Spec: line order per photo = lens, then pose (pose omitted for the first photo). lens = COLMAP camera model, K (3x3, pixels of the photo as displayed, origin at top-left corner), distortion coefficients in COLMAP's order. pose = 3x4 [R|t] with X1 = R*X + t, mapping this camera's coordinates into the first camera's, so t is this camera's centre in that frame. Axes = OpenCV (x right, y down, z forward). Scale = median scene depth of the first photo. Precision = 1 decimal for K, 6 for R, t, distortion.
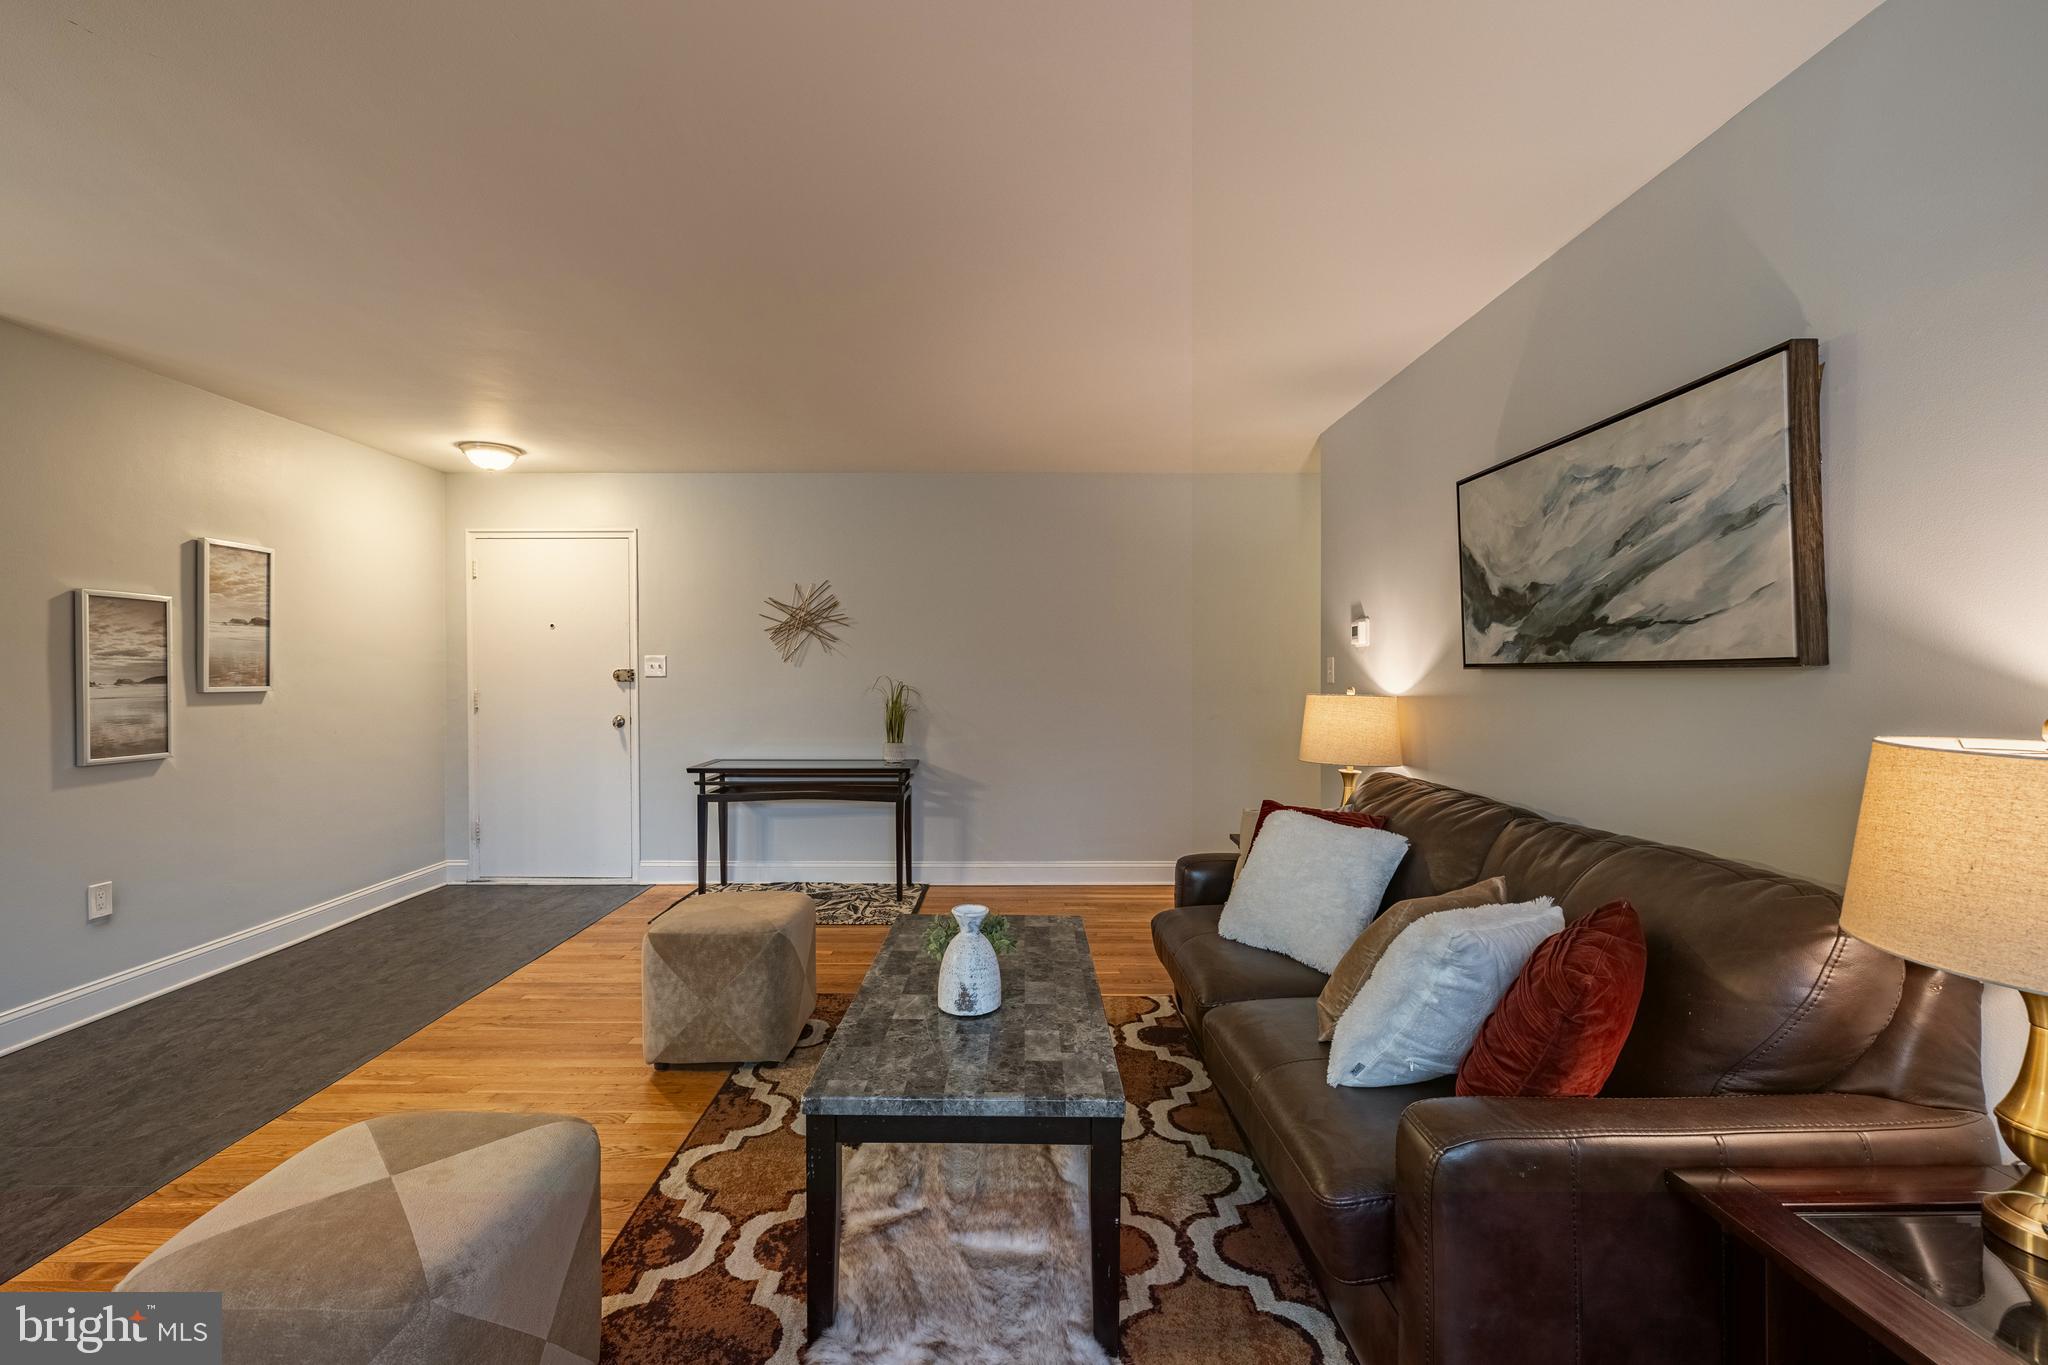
lens RADIAL K [[856.0, 0, 1011.3], [0, 856.0, 678.1], [0, 0, 1]] dist [0.000981, 0.000012]
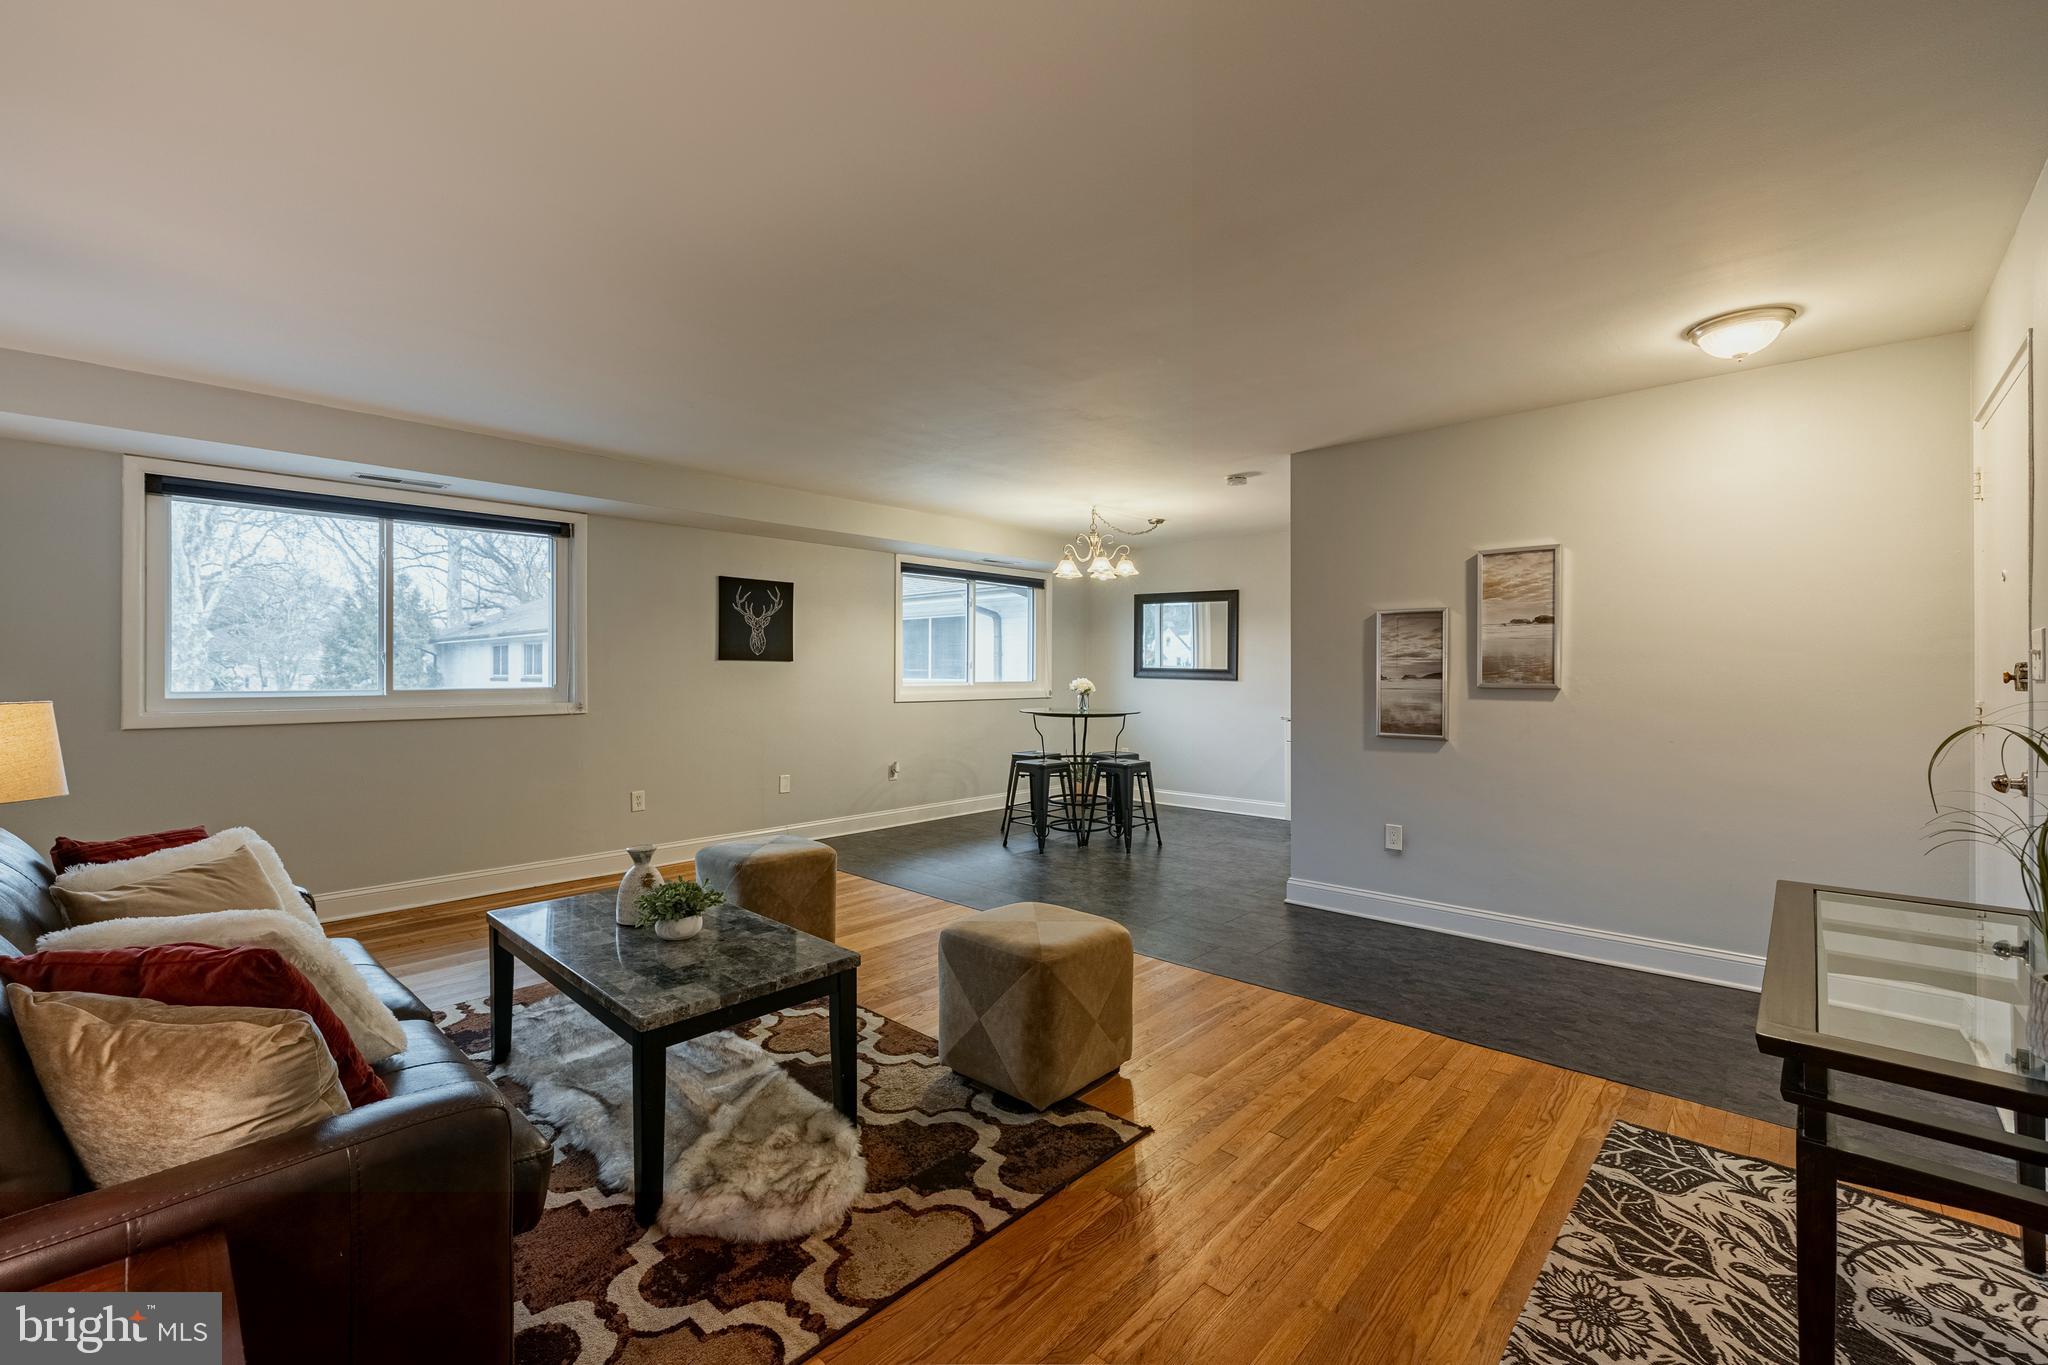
lens RADIAL K [[856.0, 0, 1023.7], [0, 856.0, 674.2], [0, 0, 1]] dist [0.000981, 0.000012]
pose [[-0.679633, 0.003288, -0.733545, 0.350463], [-0.005806, 0.999935, 0.009861, -0.009987], [0.733530, 0.010961, -0.679569, 1.567060]]
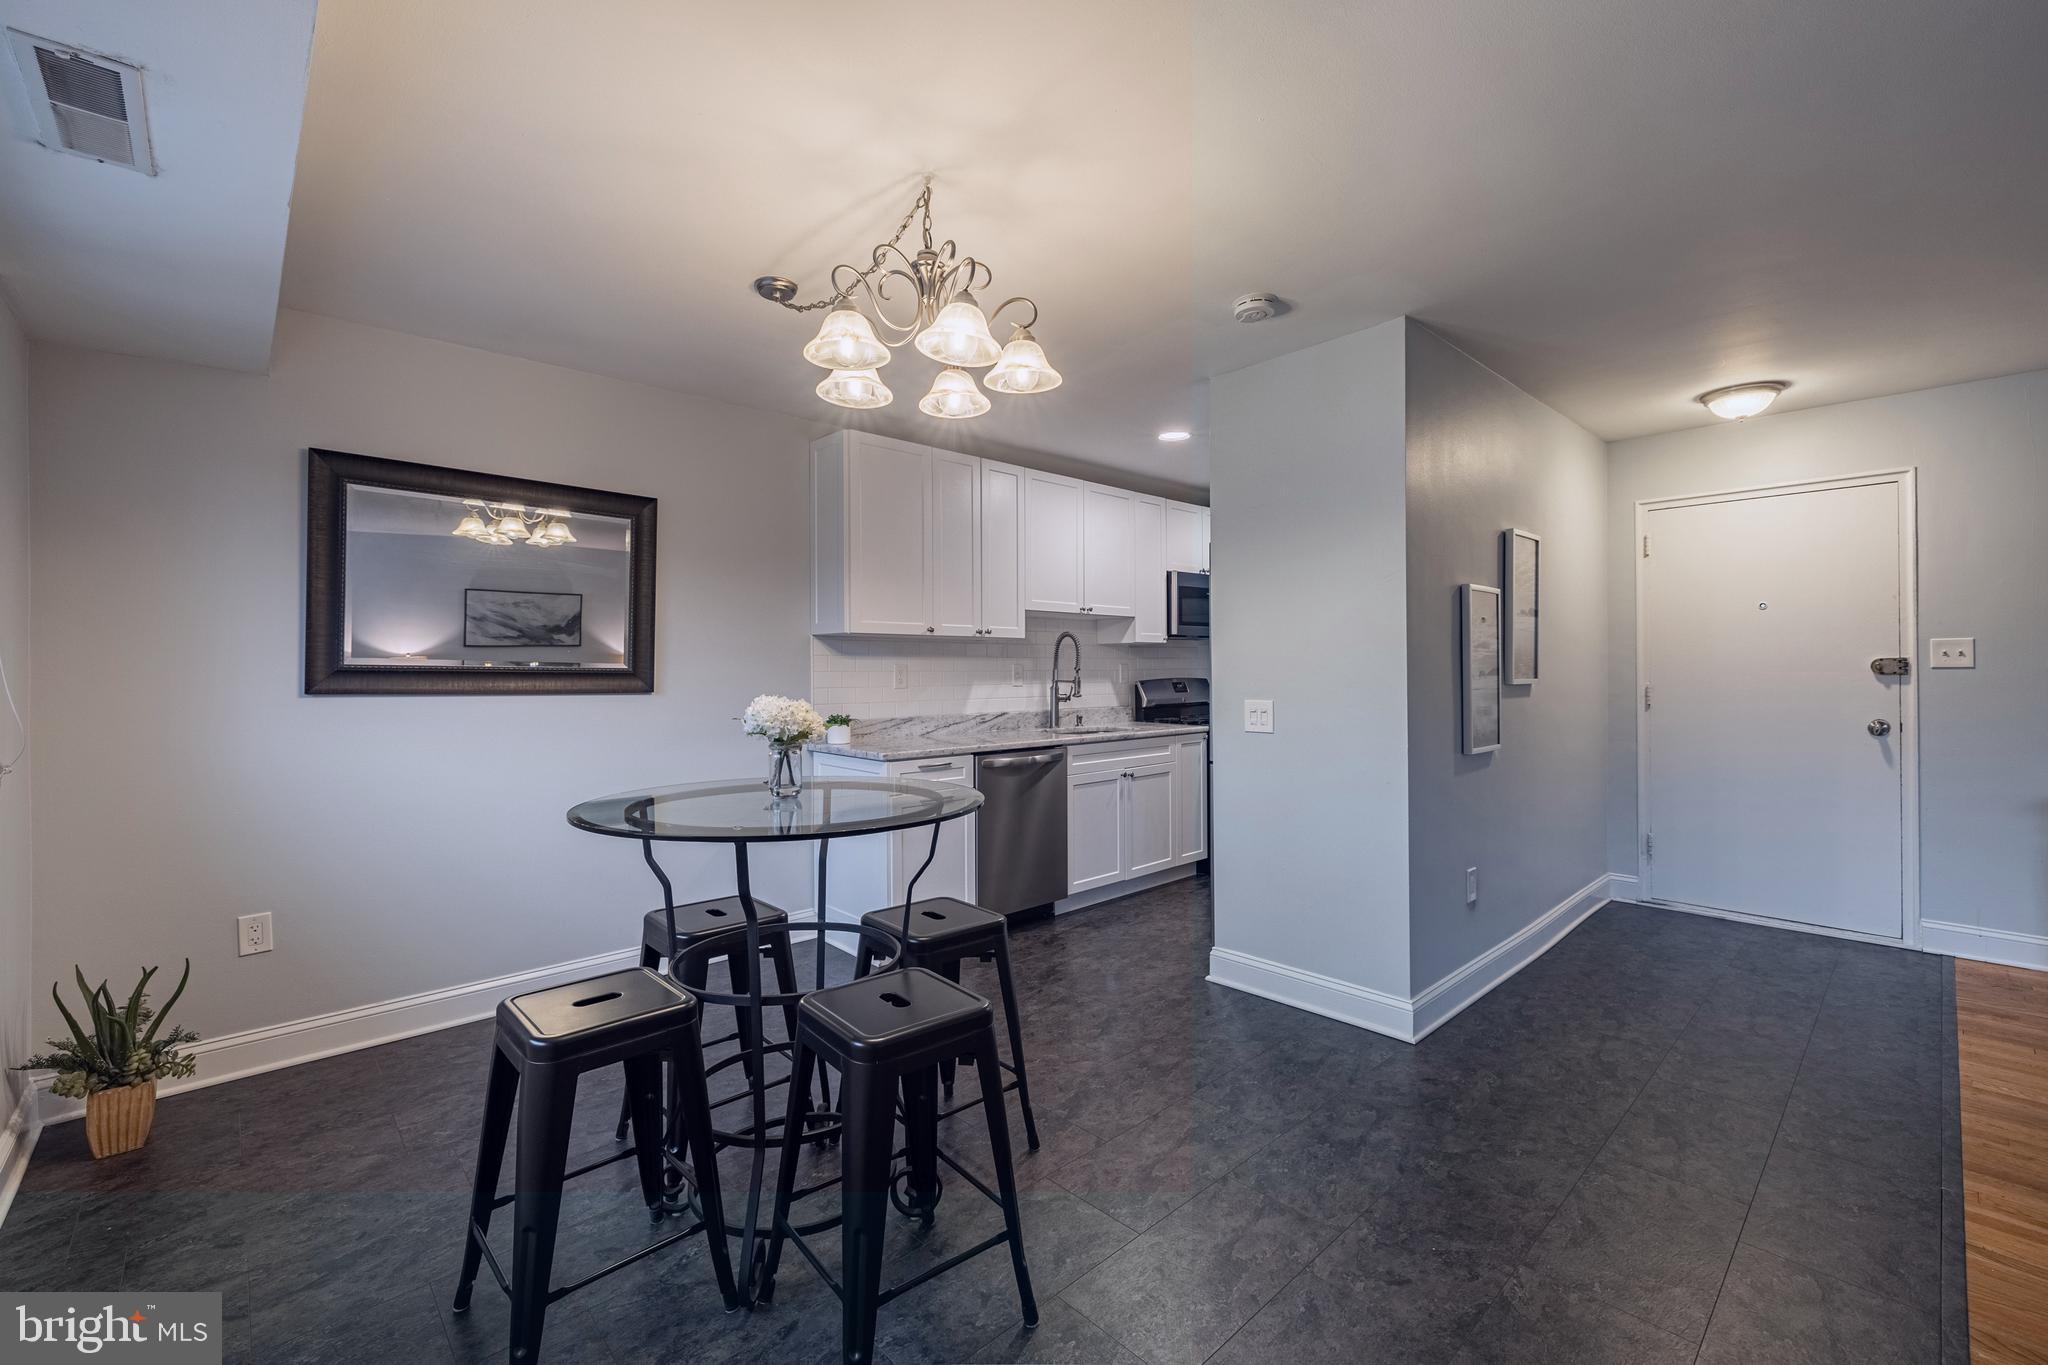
lens RADIAL K [[856.0, 0, 1024.2], [0, 856.0, 672.8], [0, 0, 1]] dist [0.000981, 0.000012]
pose [[0.678896, -0.000270, -0.734235, -0.705934], [0.001190, 0.999999, 0.000732, 0.001820], [0.734234, -0.001371, 0.678895, -0.102805]]
